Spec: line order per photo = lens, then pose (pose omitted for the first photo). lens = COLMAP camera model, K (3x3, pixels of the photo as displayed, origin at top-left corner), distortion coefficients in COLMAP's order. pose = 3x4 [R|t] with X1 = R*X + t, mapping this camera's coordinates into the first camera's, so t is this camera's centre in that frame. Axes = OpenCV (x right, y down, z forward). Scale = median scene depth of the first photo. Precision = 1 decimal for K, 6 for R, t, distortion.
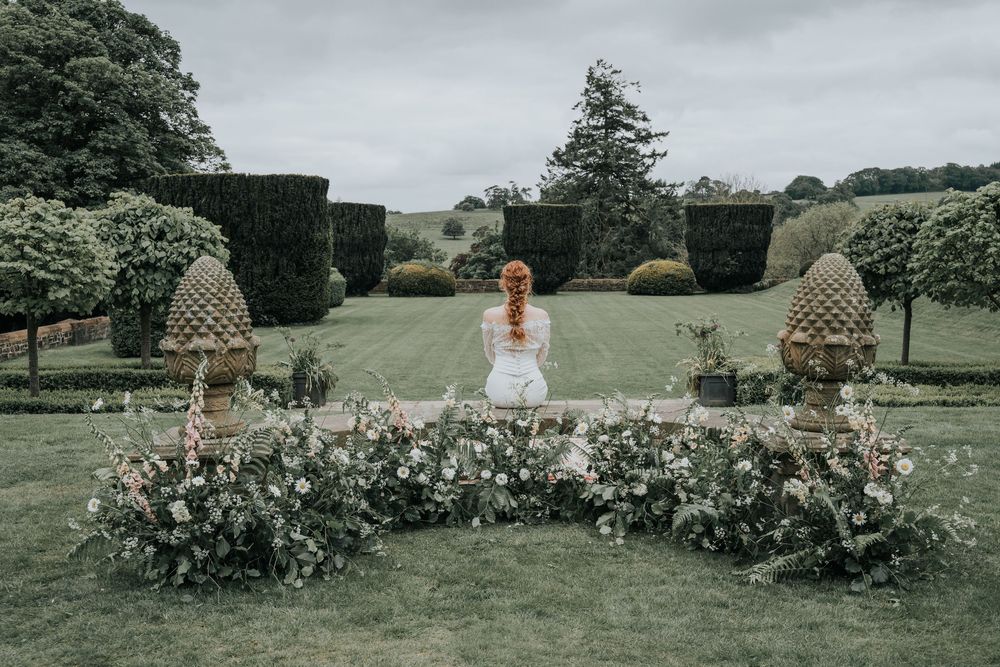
lens RADIAL K [[1122.7, 0, 500.0], [0, 1122.7, 333.5], [0, 0, 1]] dist [0.042213, 0.030944]
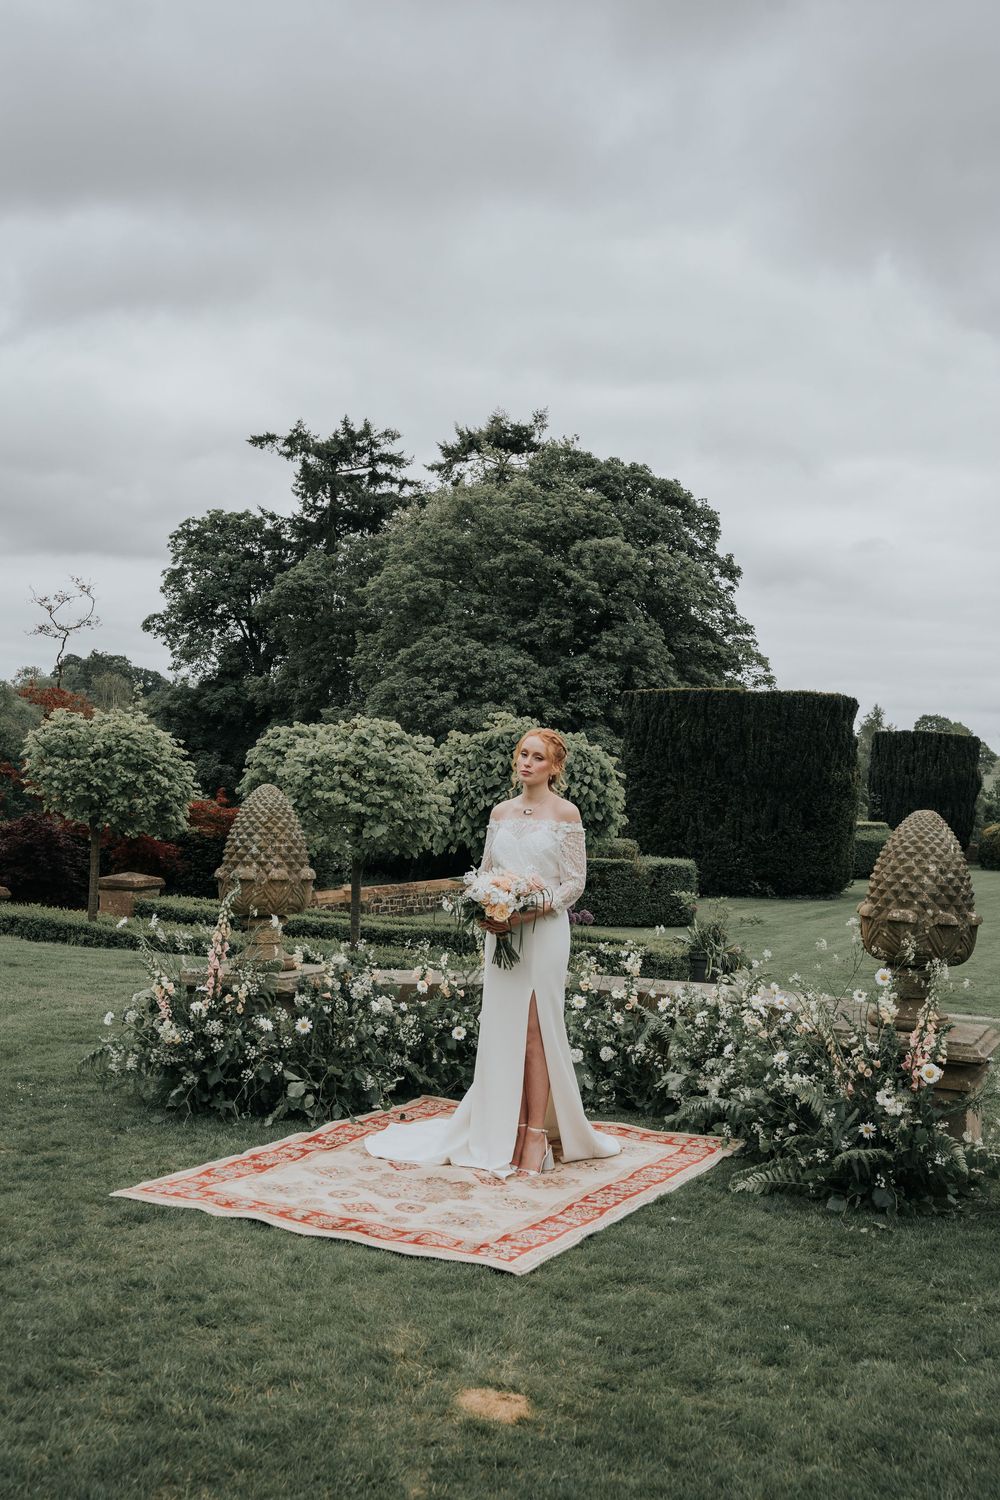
lens RADIAL K [[1618.1, 0, 500.0], [0, 1618.1, 750.0], [0, 0, 1]] dist [0.066399, -0.000469]
pose [[0.908429, 0.028546, -0.417063, 0.076350], [-0.070816, 0.993755, -0.086230, 0.001304], [0.411997, 0.107868, 0.904778, -0.029402]]
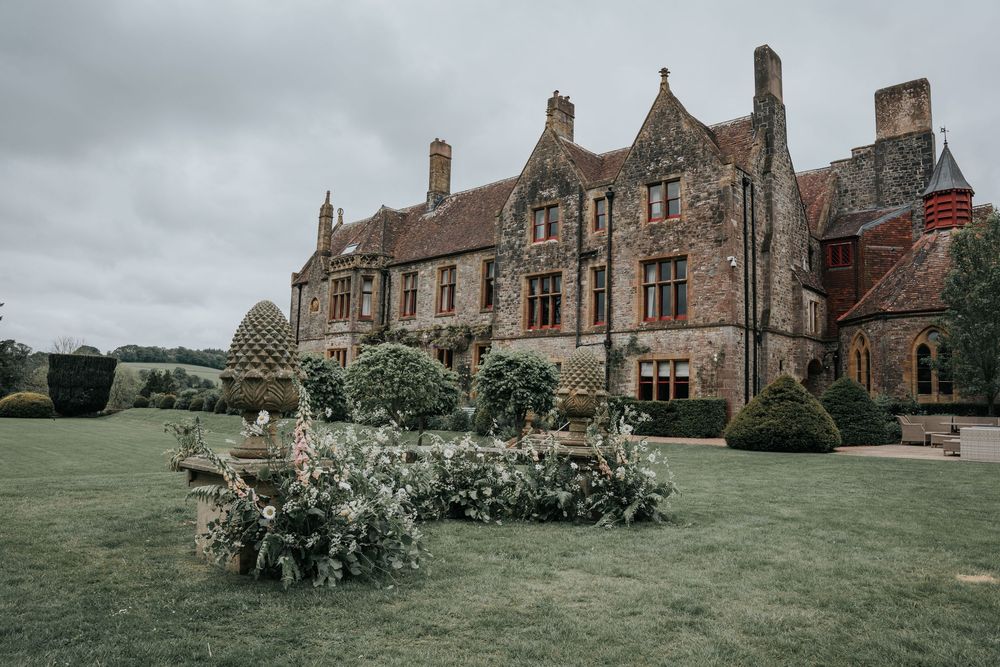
lens RADIAL K [[703.2, 0, 500.0], [0, 703.2, 333.5], [0, 0, 1]] dist [-0.179337, 0.131569]
pose [[0.681669, 0.100984, 0.724659, -0.090671], [0.024698, 0.986689, -0.160732, 0.012666], [-0.731244, 0.127464, 0.670101, 0.053115]]
